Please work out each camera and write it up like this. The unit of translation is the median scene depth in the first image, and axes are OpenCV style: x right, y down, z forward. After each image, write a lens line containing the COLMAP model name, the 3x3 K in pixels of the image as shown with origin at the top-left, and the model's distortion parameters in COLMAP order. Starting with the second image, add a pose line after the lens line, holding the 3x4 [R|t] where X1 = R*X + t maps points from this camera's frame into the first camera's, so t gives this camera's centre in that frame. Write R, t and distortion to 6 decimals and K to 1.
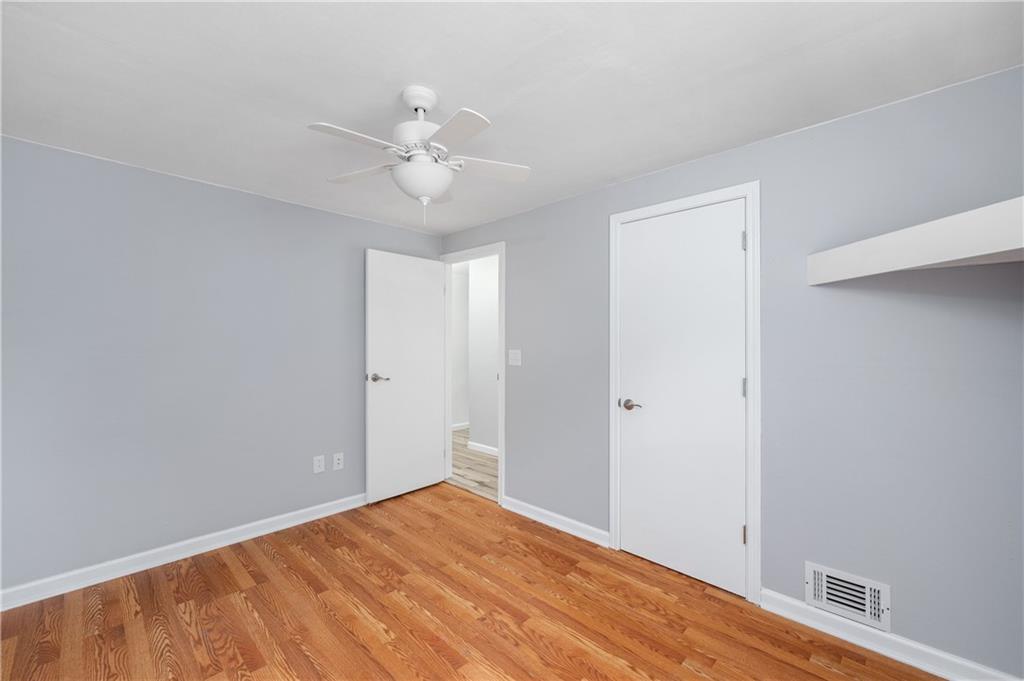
lens RADIAL K [[422.3, 0, 512.4], [0, 422.3, 347.7], [0, 0, 1]] dist [0.004558, -0.000121]
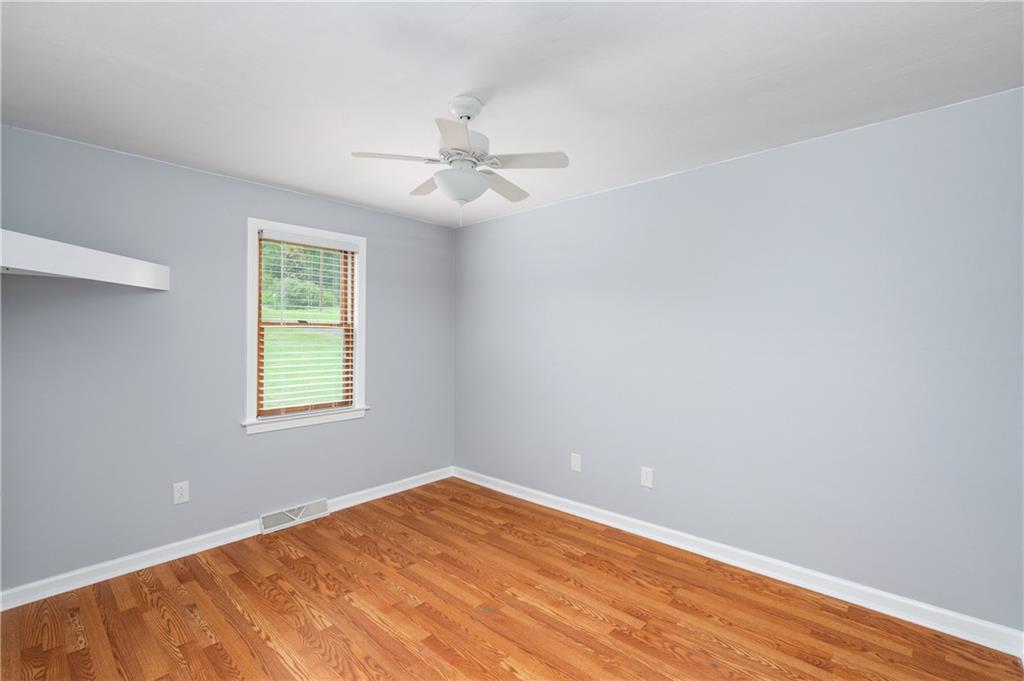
lens RADIAL K [[469.3, 0, 502.2], [0, 469.3, 337.3], [0, 0, 1]] dist [0.000894, 0.001218]
pose [[-0.999945, 0.002014, -0.010258, -0.279662], [0.001976, 0.999991, 0.003756, -0.011834], [0.010266, 0.003736, -0.999940, 2.043259]]
